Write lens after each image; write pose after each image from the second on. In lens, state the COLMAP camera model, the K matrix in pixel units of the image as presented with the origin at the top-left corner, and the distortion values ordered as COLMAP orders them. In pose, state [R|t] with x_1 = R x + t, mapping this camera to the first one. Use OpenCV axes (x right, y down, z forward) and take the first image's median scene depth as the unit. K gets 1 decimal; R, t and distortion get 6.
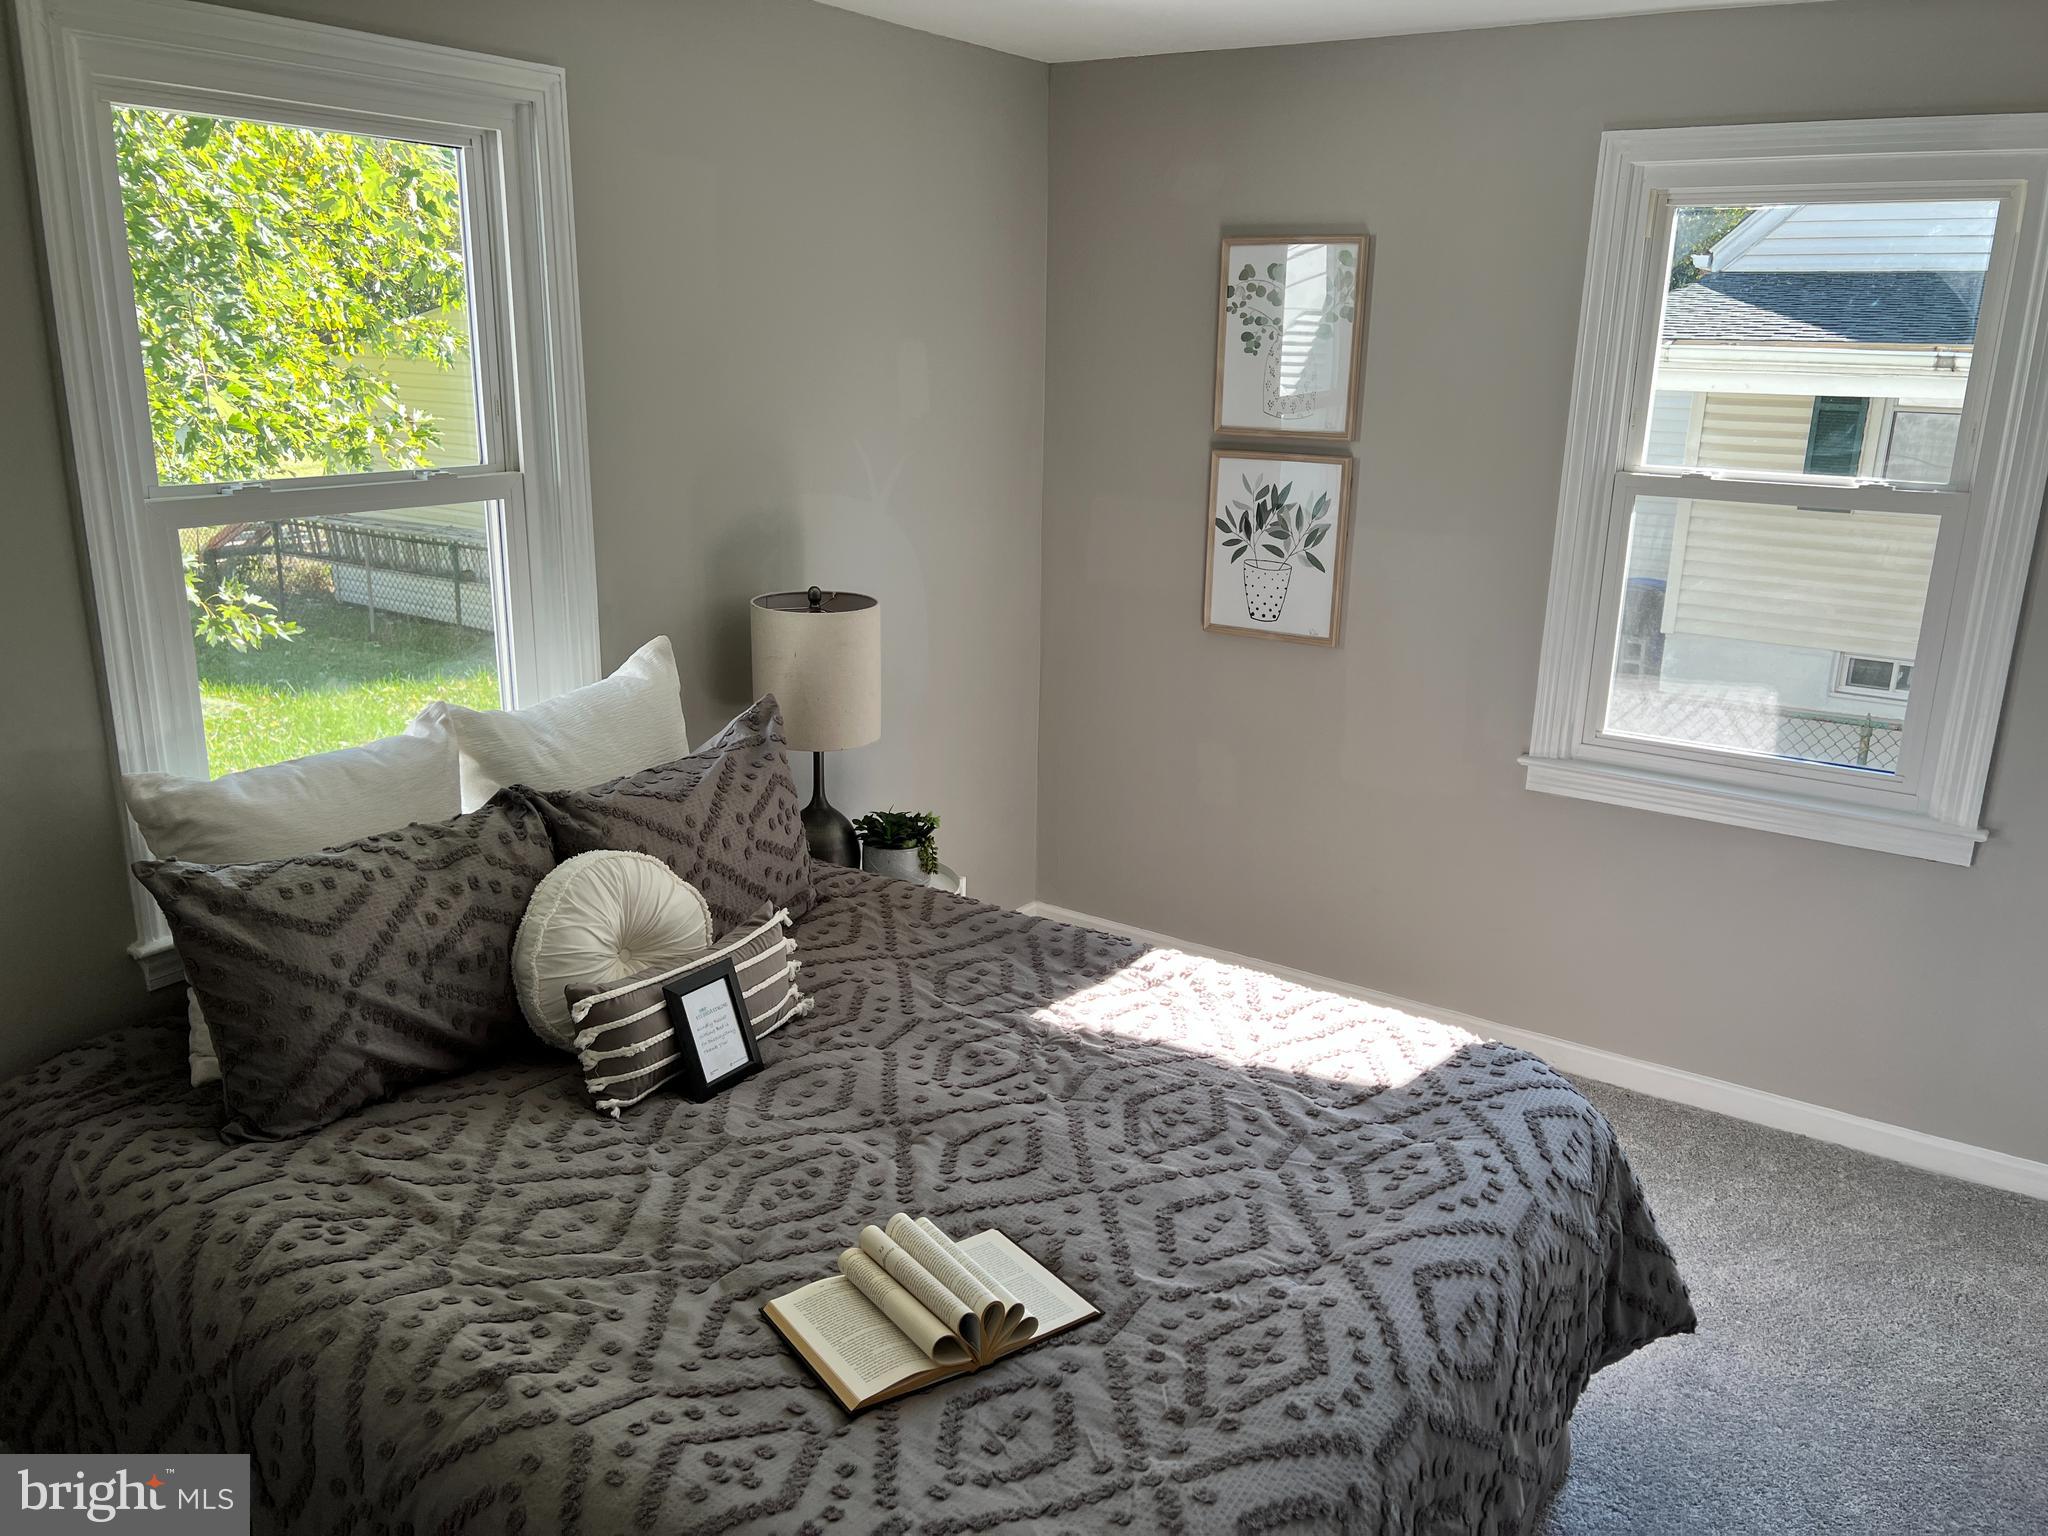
lens RADIAL K [[1552.9, 0, 1024.0], [0, 1552.9, 768.0], [0, 0, 1]] dist [0.102899, -0.149426]
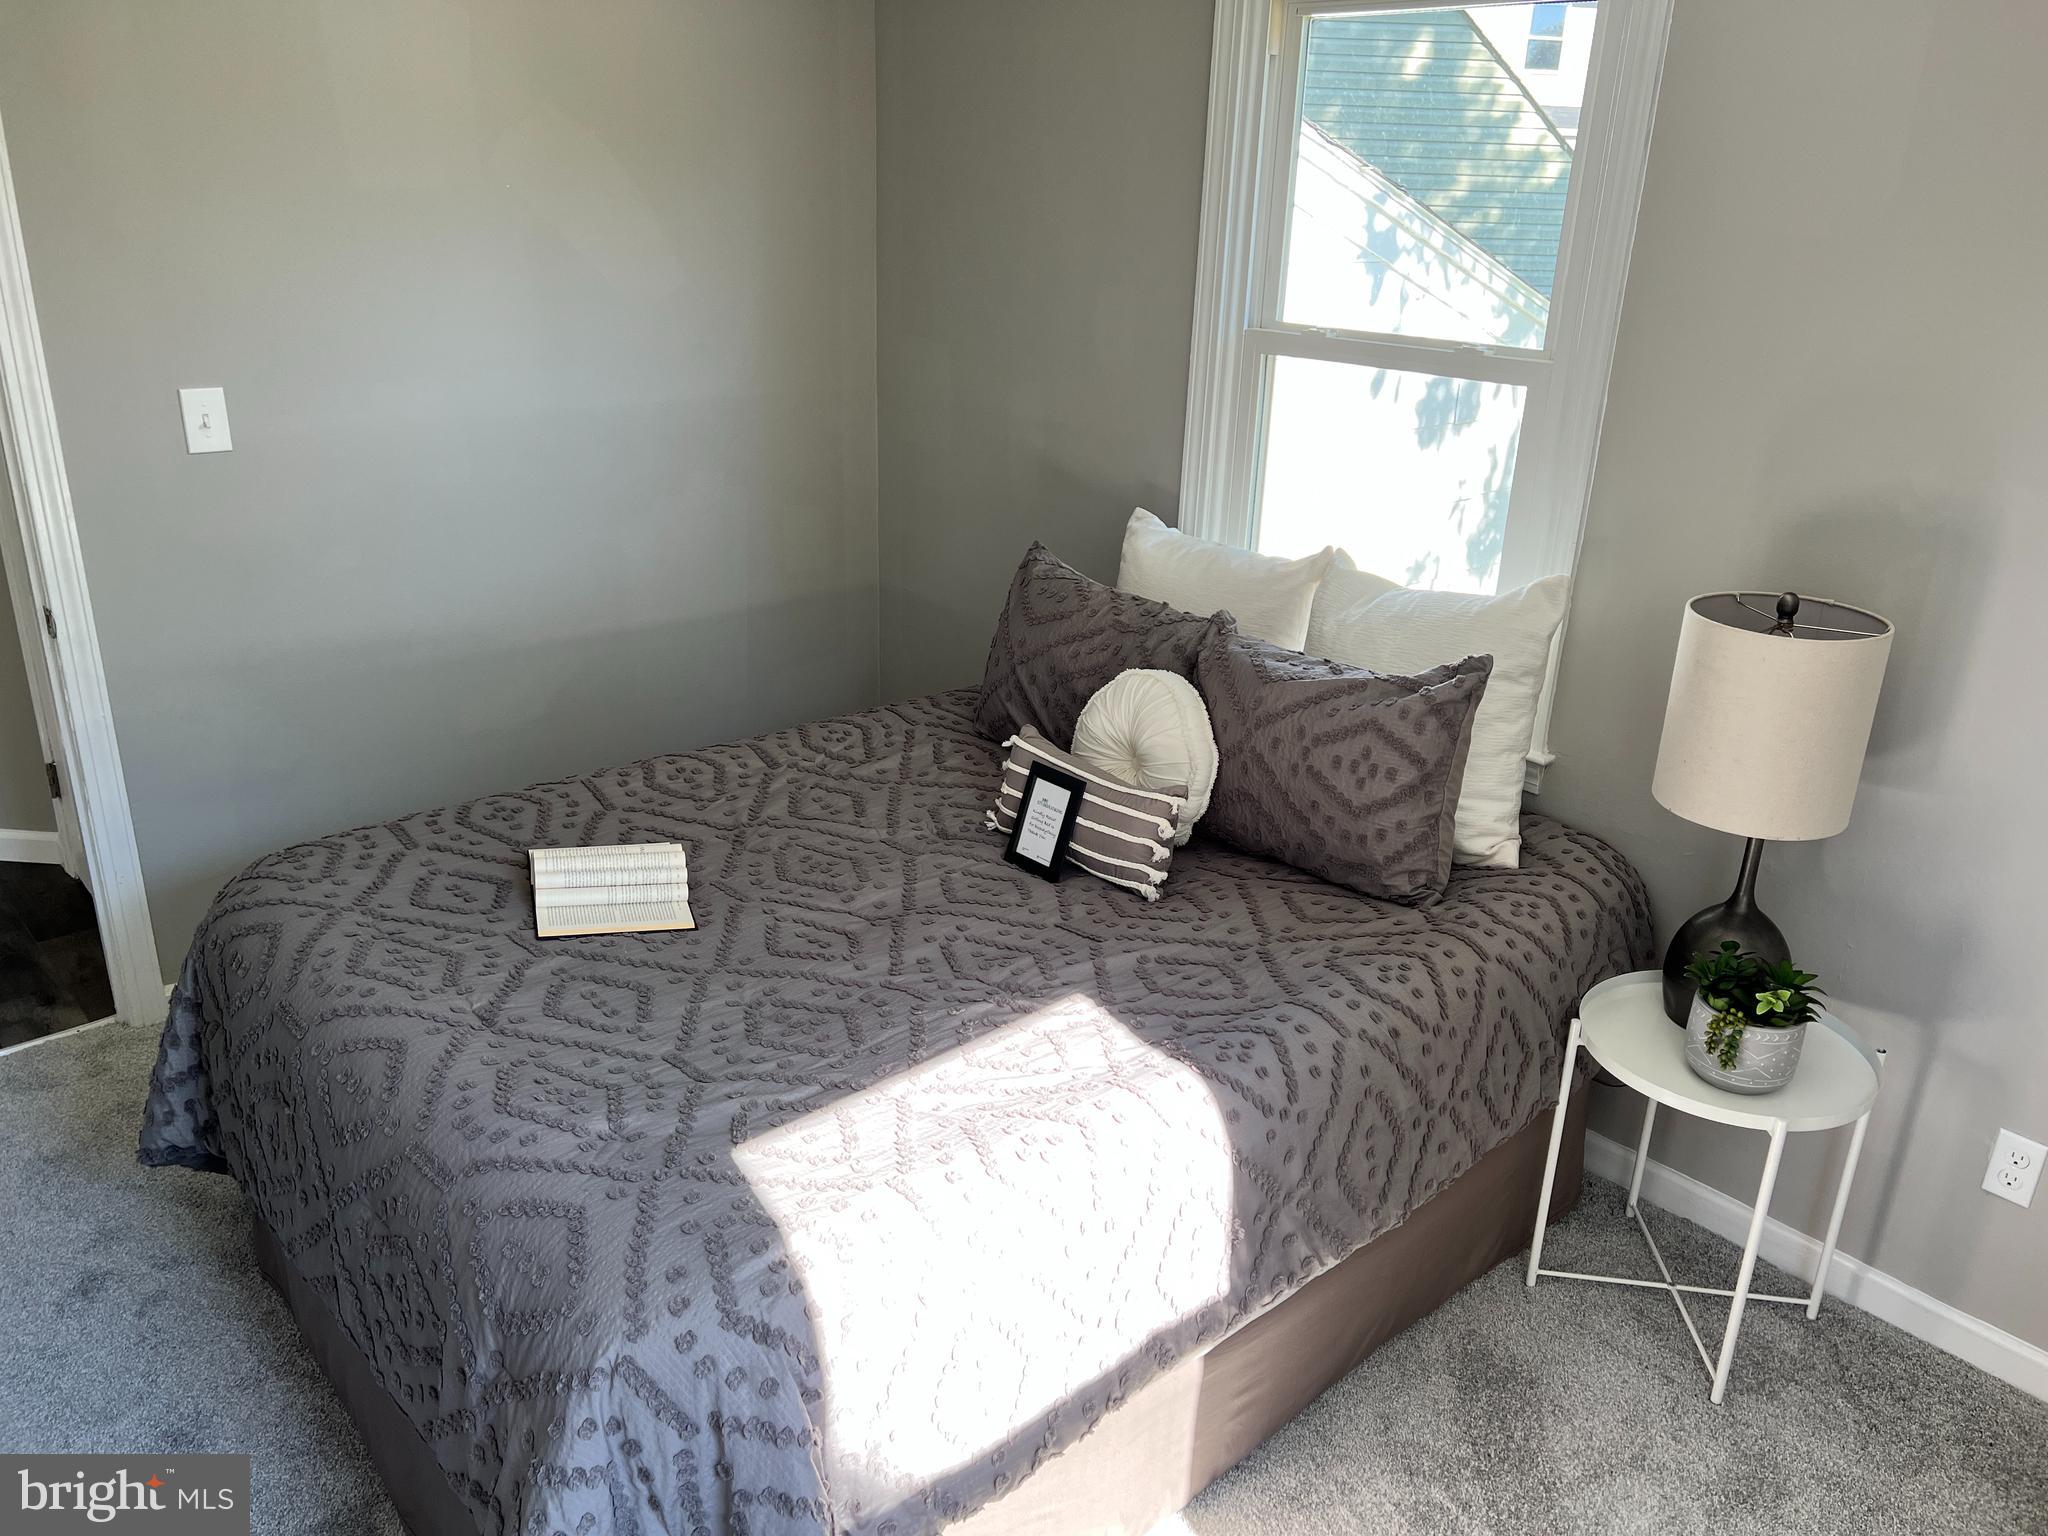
lens RADIAL K [[1552.9, 0, 1024.0], [0, 1552.9, 768.0], [0, 0, 1]] dist [0.102899, -0.149426]
pose [[-0.236633, 0.328525, -0.914372, 0.890648], [-0.288138, 0.875035, 0.388960, -0.327339], [0.927891, 0.355506, -0.112402, 1.166501]]
